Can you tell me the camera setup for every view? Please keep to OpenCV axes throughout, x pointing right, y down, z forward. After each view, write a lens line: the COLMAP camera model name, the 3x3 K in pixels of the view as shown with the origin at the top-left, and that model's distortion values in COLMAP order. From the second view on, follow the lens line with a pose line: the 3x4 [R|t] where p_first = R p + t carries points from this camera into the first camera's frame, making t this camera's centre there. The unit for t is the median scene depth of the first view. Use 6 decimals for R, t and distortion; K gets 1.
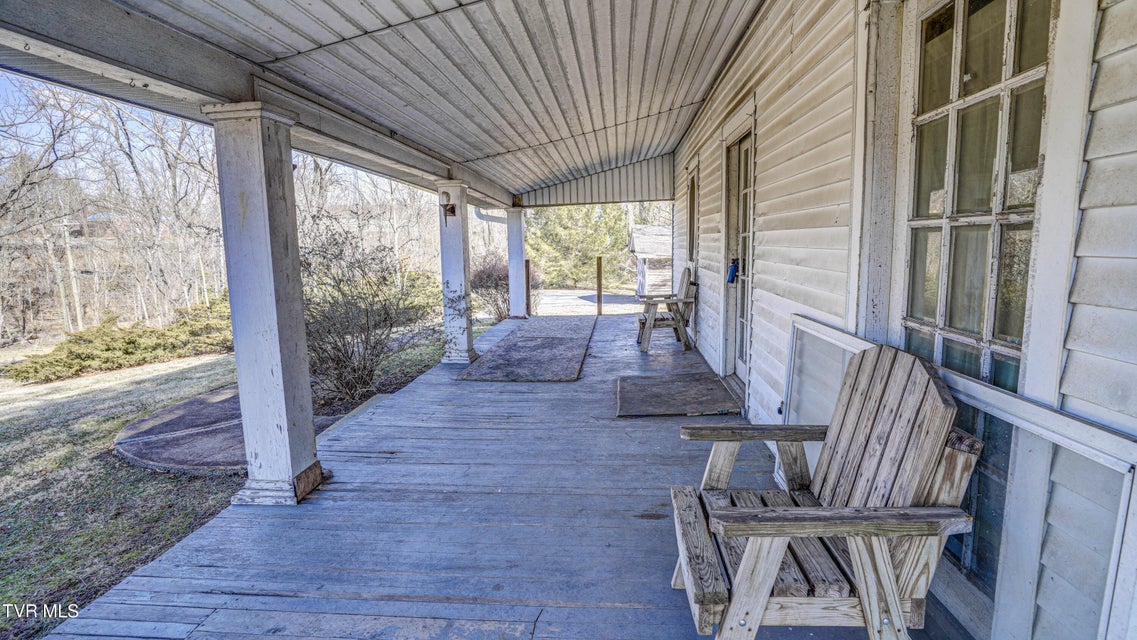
lens RADIAL K [[571.8, 0, 567.6], [0, 571.8, 322.3], [0, 0, 1]] dist [0.000019, 0.000000]
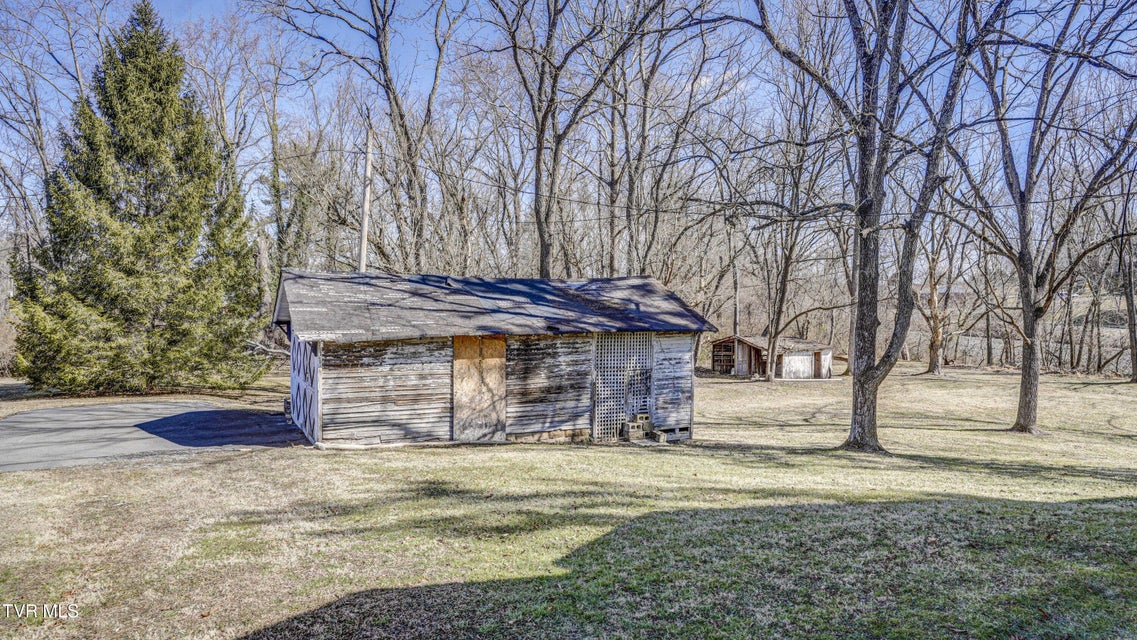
lens RADIAL K [[723.4, 0, 567.7], [0, 723.4, 316.3], [0, 0, 1]] dist [0.004265, 0.001615]
pose [[0.874187, 0.016191, 0.485319, 0.024926], [0.046791, 0.991985, -0.117376, -0.035385], [-0.483330, 0.125317, 0.866423, 0.272839]]
